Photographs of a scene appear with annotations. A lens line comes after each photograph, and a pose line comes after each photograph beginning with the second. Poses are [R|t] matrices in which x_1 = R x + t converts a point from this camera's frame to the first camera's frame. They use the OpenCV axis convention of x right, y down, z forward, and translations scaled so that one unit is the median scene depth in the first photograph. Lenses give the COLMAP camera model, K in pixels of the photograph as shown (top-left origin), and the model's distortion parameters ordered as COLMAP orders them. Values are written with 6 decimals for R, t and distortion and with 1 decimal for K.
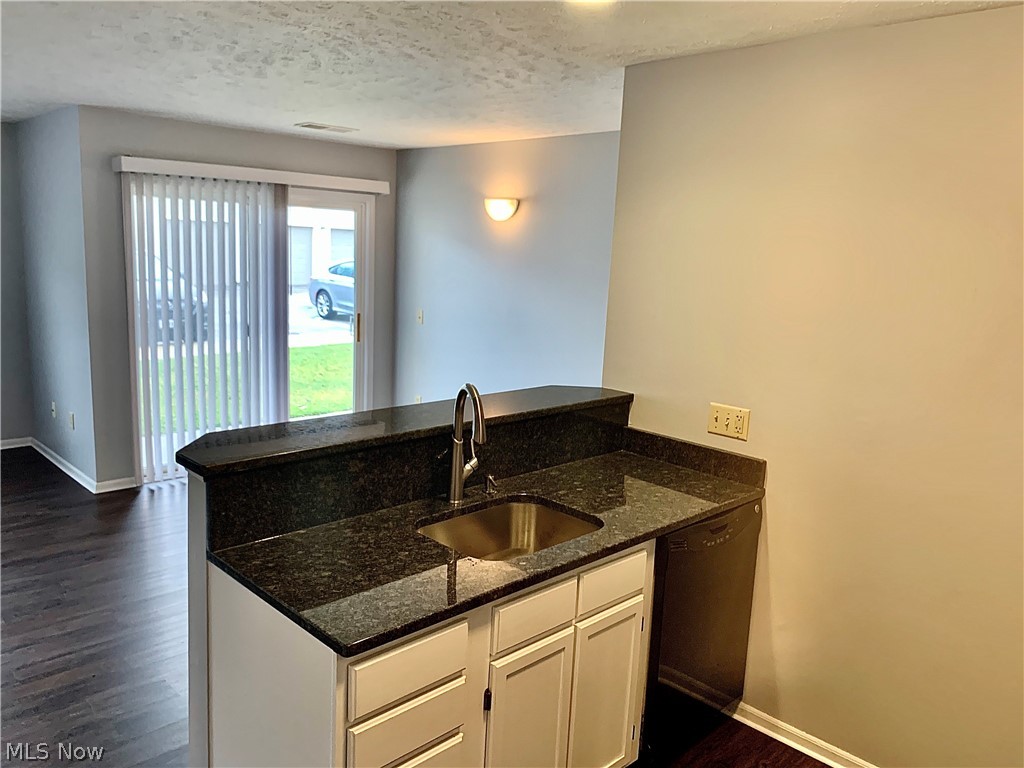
lens RADIAL K [[778.6, 0, 510.7], [0, 778.6, 391.4], [0, 0, 1]] dist [0.066100, -0.002662]
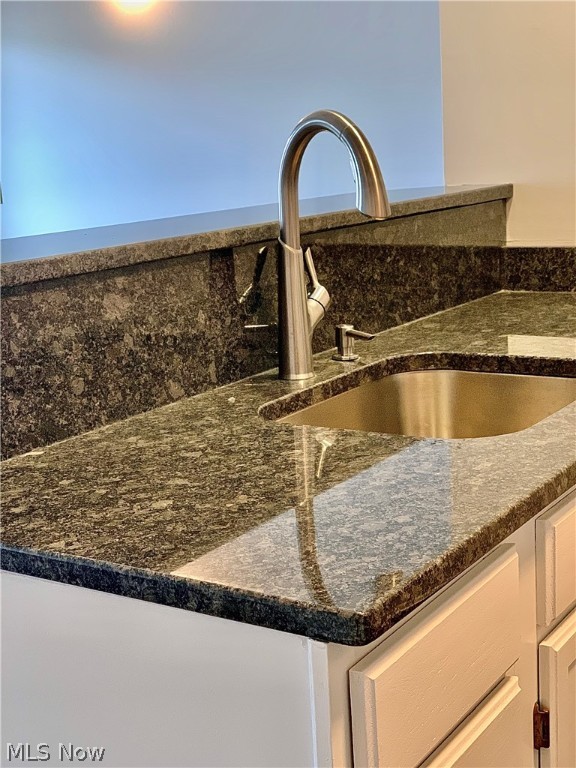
lens RADIAL K [[1152.7, 0, 286.5], [0, 1152.7, 380.0], [0, 0, 1]] dist [-0.029279, 0.000000]
pose [[0.973741, -0.141591, 0.178270, -0.216954], [0.138983, 0.989924, 0.027096, 0.127586], [-0.180310, -0.001608, 0.983608, 0.307058]]
